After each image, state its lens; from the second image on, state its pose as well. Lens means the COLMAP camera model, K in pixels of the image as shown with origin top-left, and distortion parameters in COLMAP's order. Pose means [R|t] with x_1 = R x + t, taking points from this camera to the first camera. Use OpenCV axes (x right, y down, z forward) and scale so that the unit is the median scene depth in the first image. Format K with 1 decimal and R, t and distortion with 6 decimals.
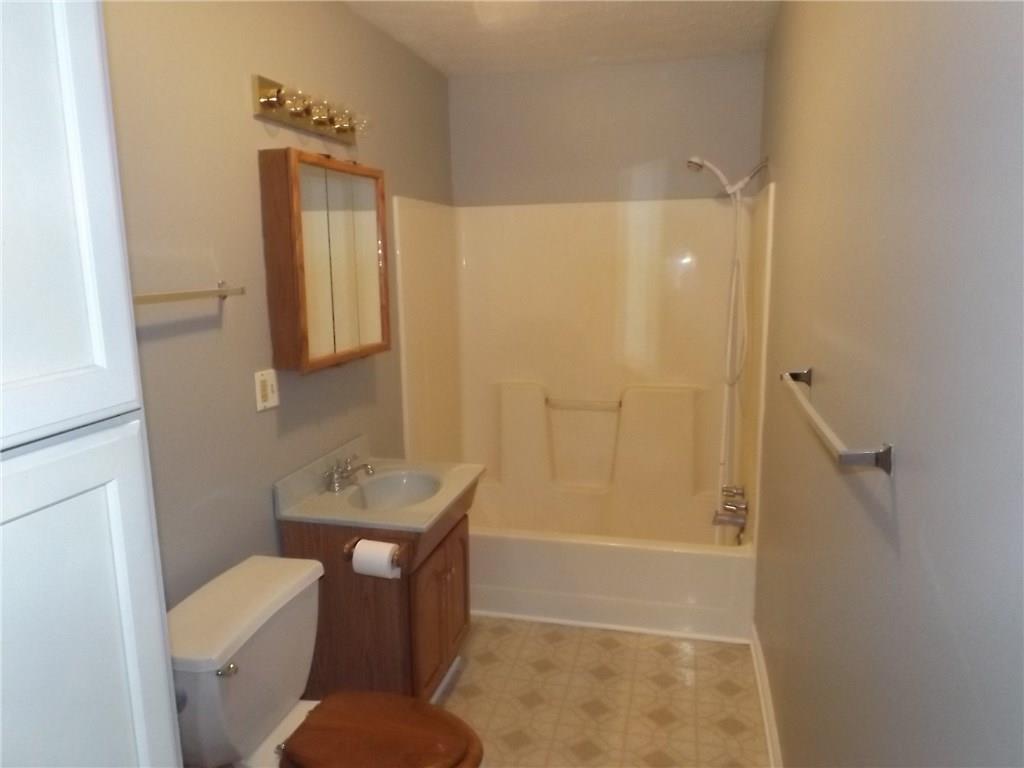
lens RADIAL K [[742.2, 0, 502.1], [0, 742.2, 386.2], [0, 0, 1]] dist [0.007423, -0.000625]
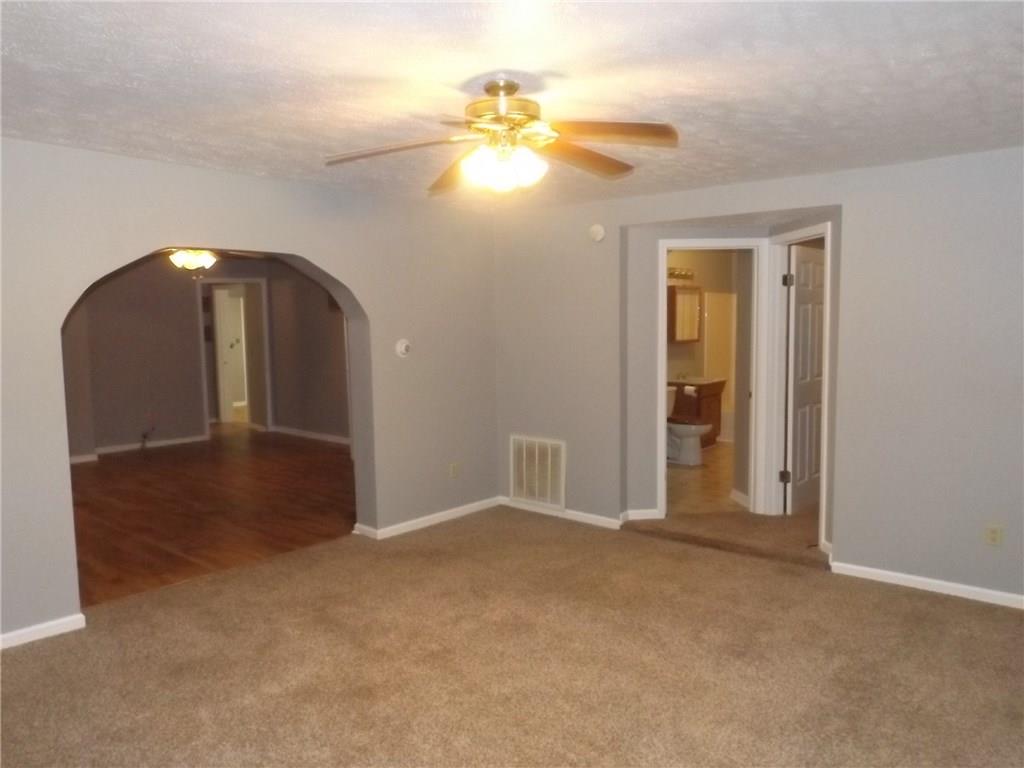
lens RADIAL K [[742.2, 0, 502.1], [0, 742.2, 386.2], [0, 0, 1]] dist [0.007423, -0.000625]
pose [[0.896702, 0.046760, -0.440159, 0.566168], [-0.081449, 0.994855, -0.060243, 0.461230], [0.435077, 0.089870, 0.895897, -2.505126]]
